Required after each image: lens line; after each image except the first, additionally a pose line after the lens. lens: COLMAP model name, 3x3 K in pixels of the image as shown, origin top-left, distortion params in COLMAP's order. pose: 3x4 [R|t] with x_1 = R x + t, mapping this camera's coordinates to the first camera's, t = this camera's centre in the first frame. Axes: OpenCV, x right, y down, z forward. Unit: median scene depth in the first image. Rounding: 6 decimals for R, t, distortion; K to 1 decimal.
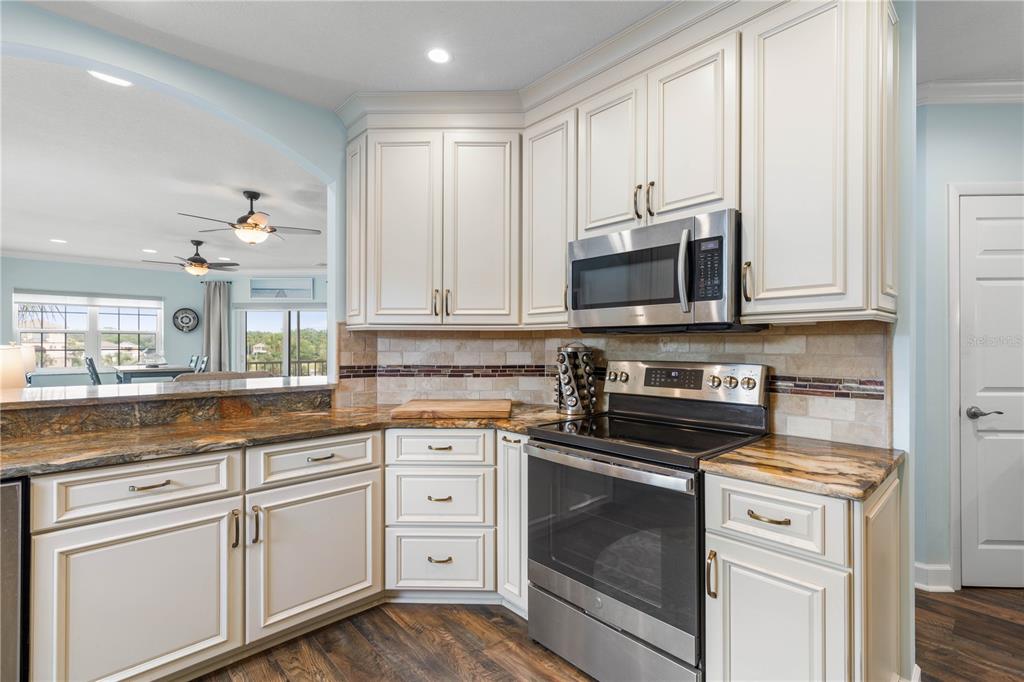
lens RADIAL K [[462.4, 0, 524.4], [0, 462.4, 347.0], [0, 0, 1]] dist [0.008076, -0.002459]
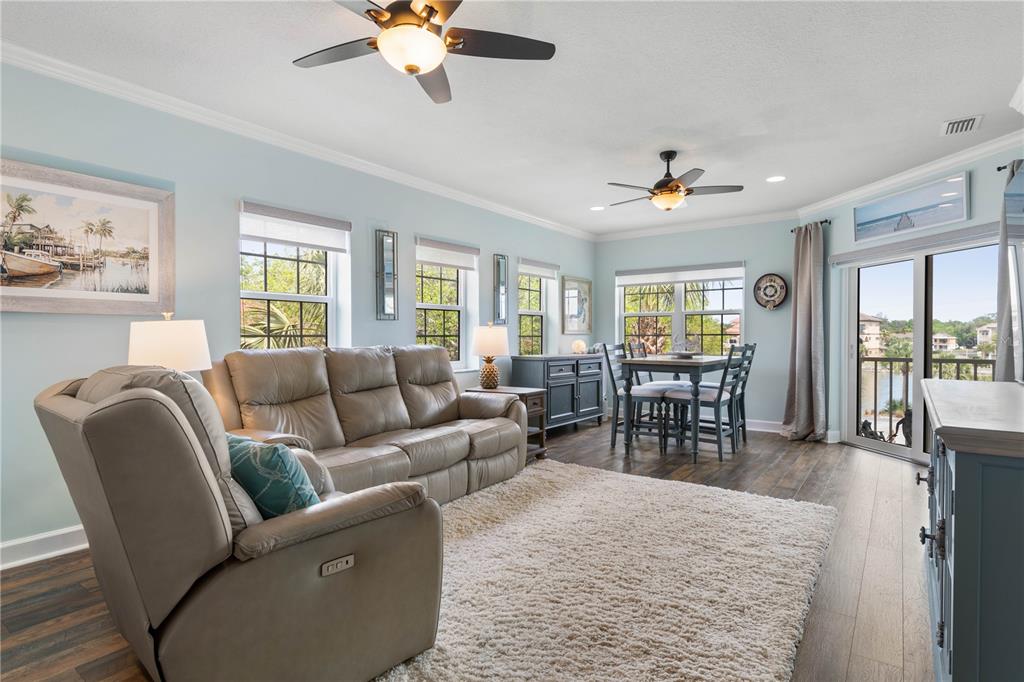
lens RADIAL K [[522.0, 0, 526.7], [0, 522.0, 340.9], [0, 0, 1]] dist [0.001015, -0.000599]
pose [[0.177165, 0.010269, -0.984128, -0.160549], [-0.007474, 0.999931, 0.009088, 0.031226], [0.984153, 0.005746, 0.177230, 1.732212]]
